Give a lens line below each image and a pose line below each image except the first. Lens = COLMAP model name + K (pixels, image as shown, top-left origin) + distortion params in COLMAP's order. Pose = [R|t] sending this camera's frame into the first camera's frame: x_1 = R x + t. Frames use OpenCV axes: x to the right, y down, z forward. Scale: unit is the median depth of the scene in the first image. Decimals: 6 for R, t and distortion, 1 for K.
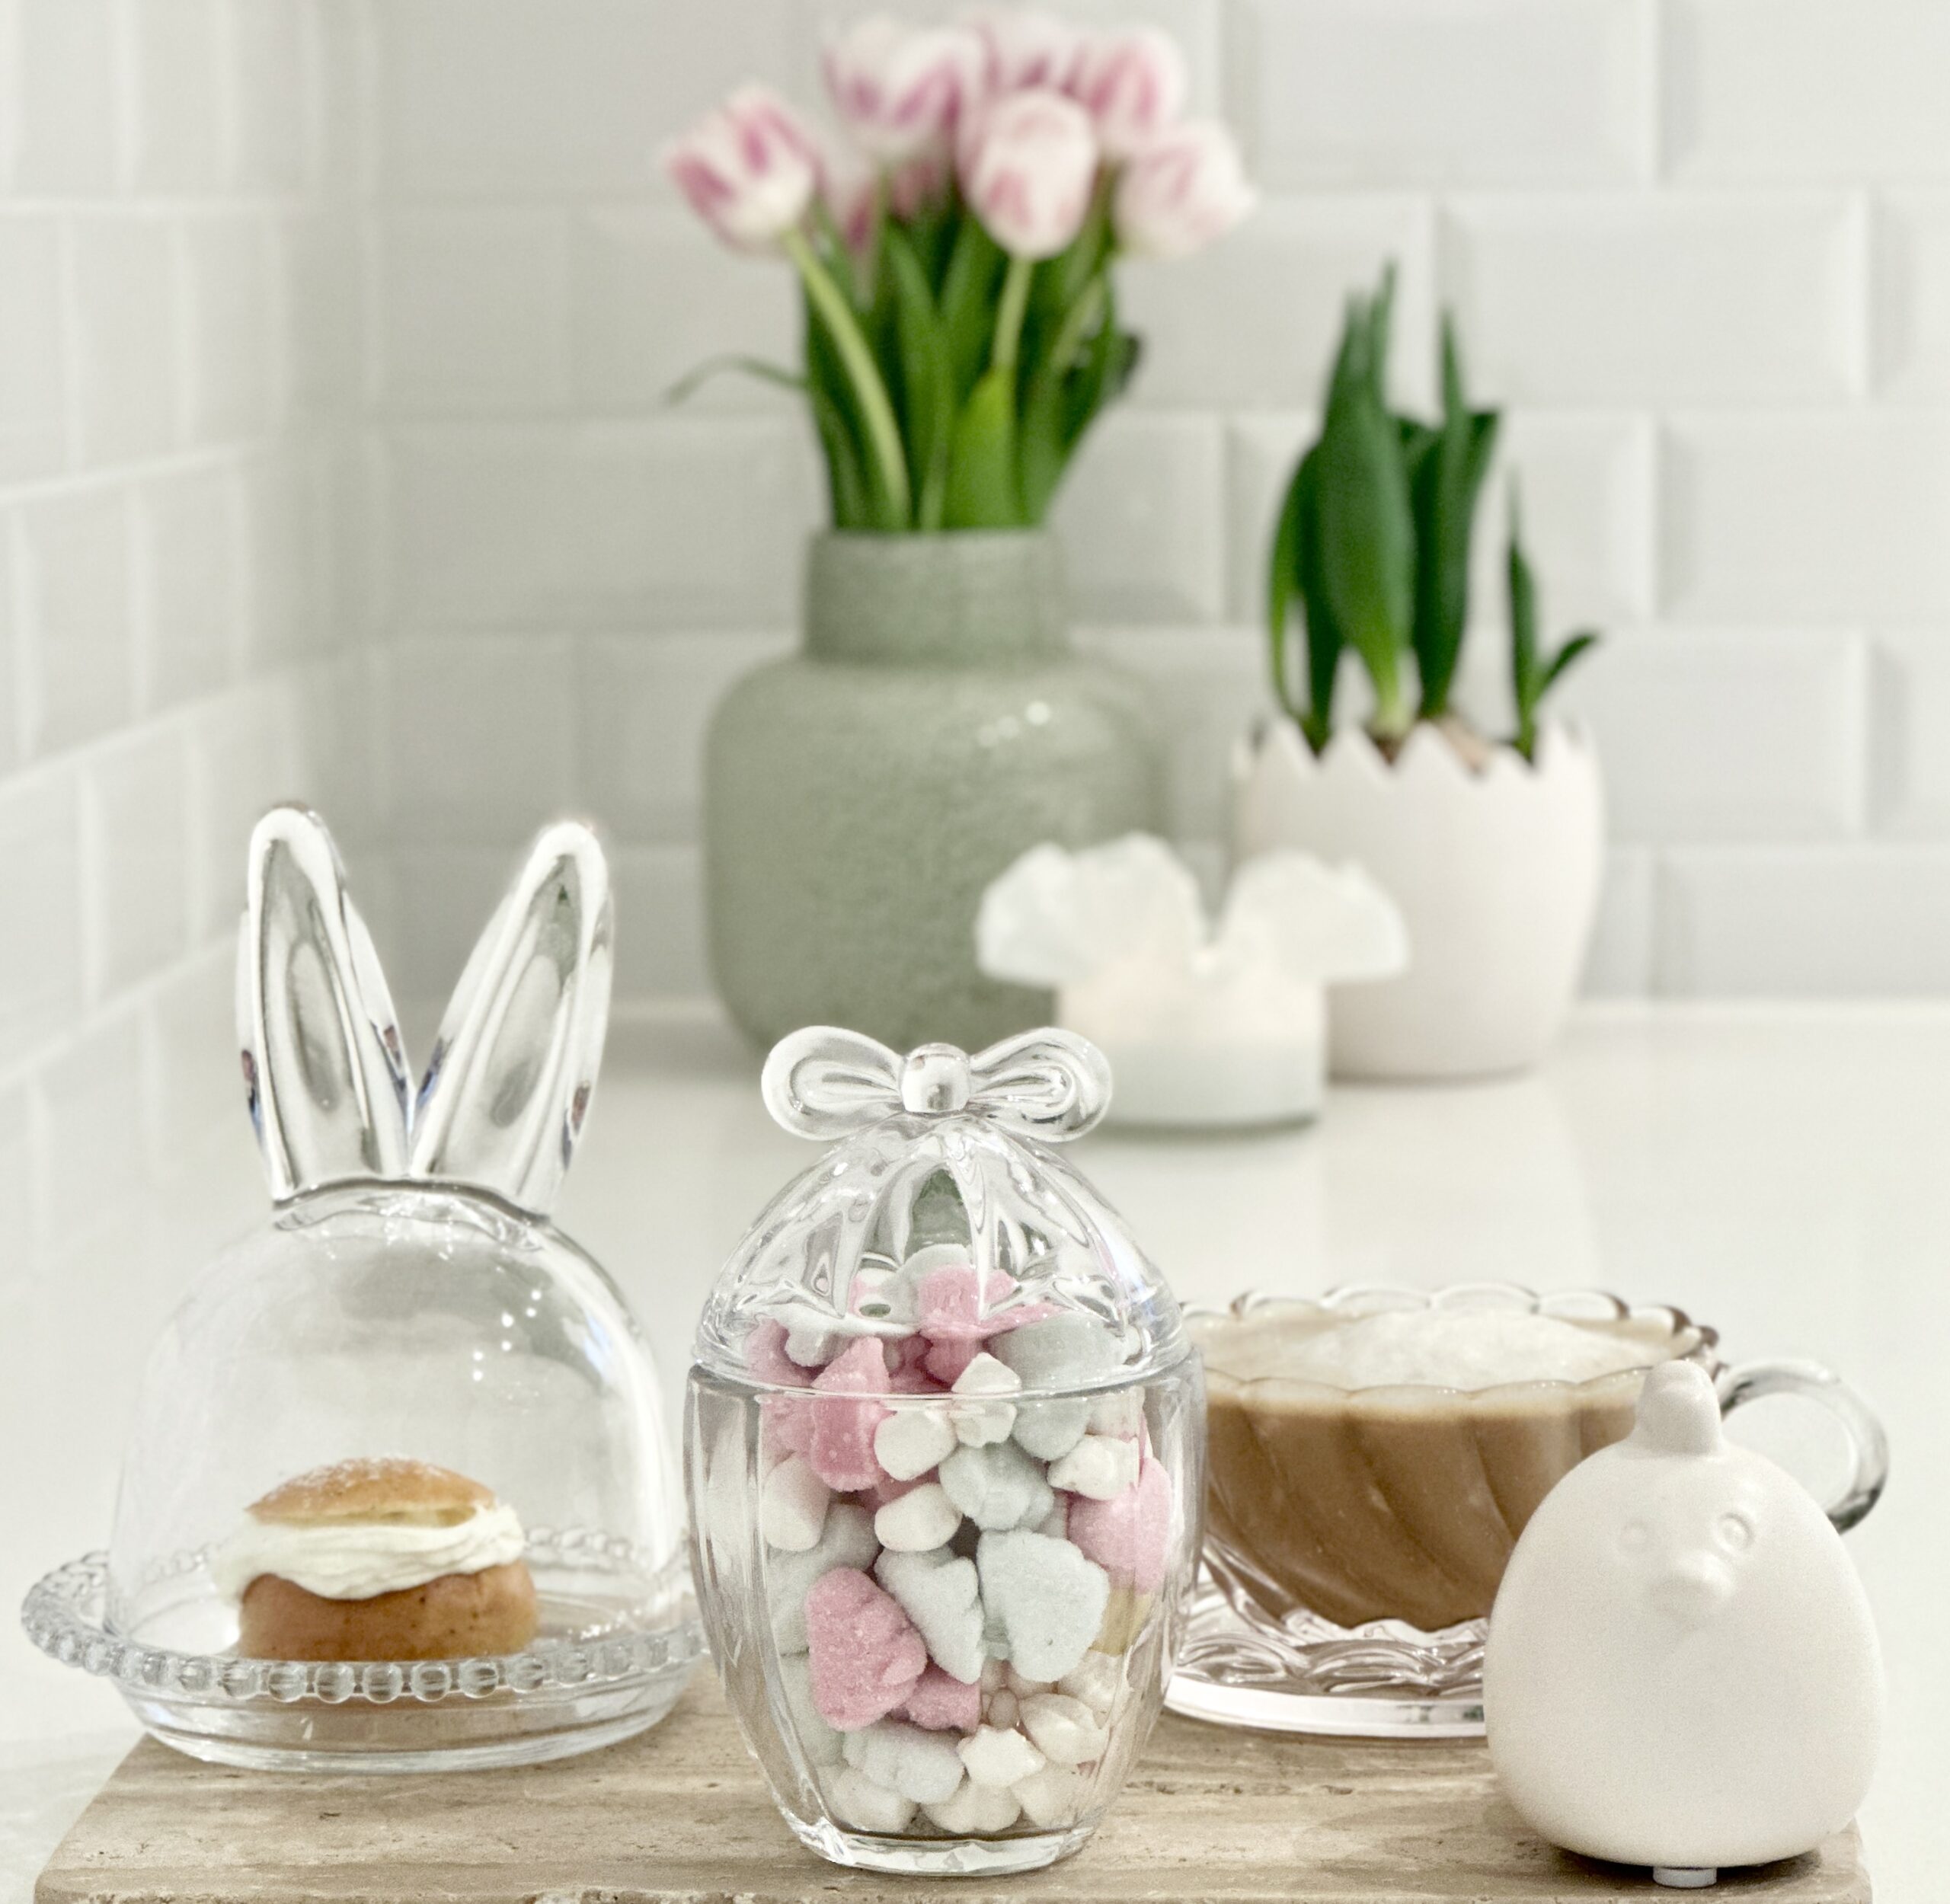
lens RADIAL K [[5117.9, 0, 975.0], [0, 5117.9, 952.0], [0, 0, 1]] dist [0.055303, 4.731269]
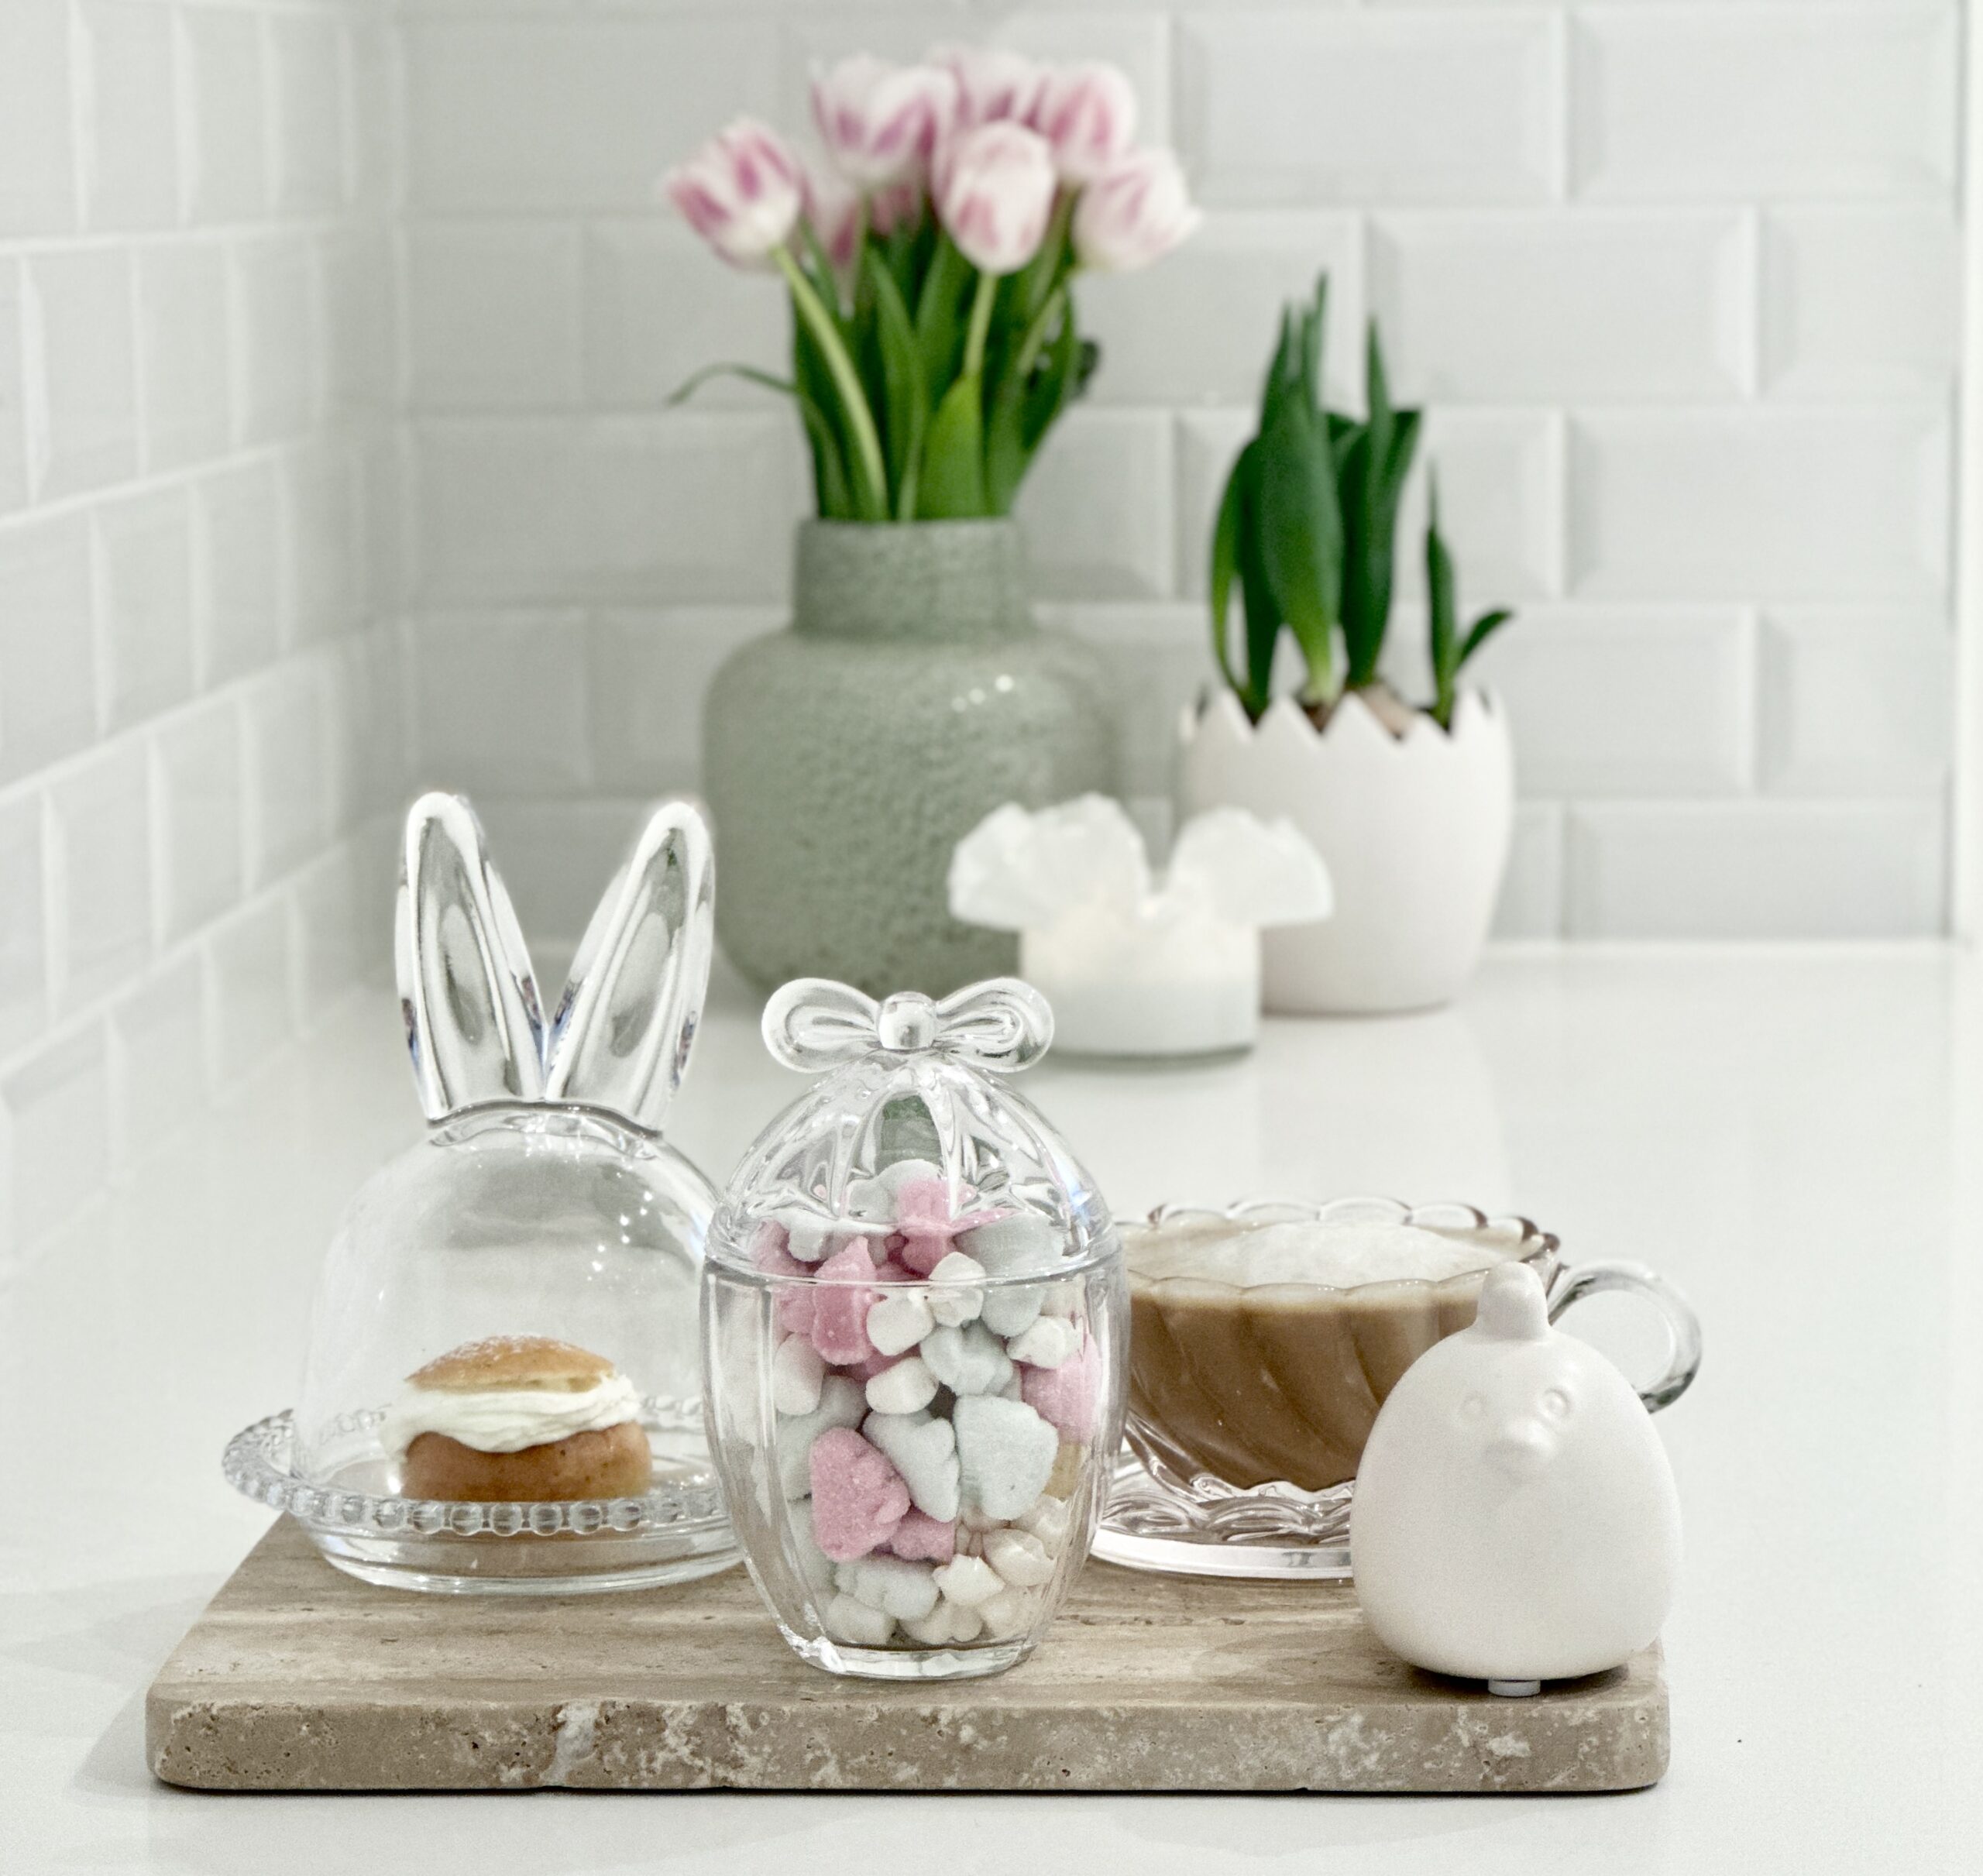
lens RADIAL K [[5227.3, 0, 991.5], [0, 5227.3, 938.0], [0, 0, 1]] dist [0.330084, 0.204768]
pose [[1.000000, -0.000068, 0.000715, 0.013128], [0.000057, 0.999860, 0.016737, -0.015558], [-0.000716, -0.016737, 0.999860, -0.208002]]
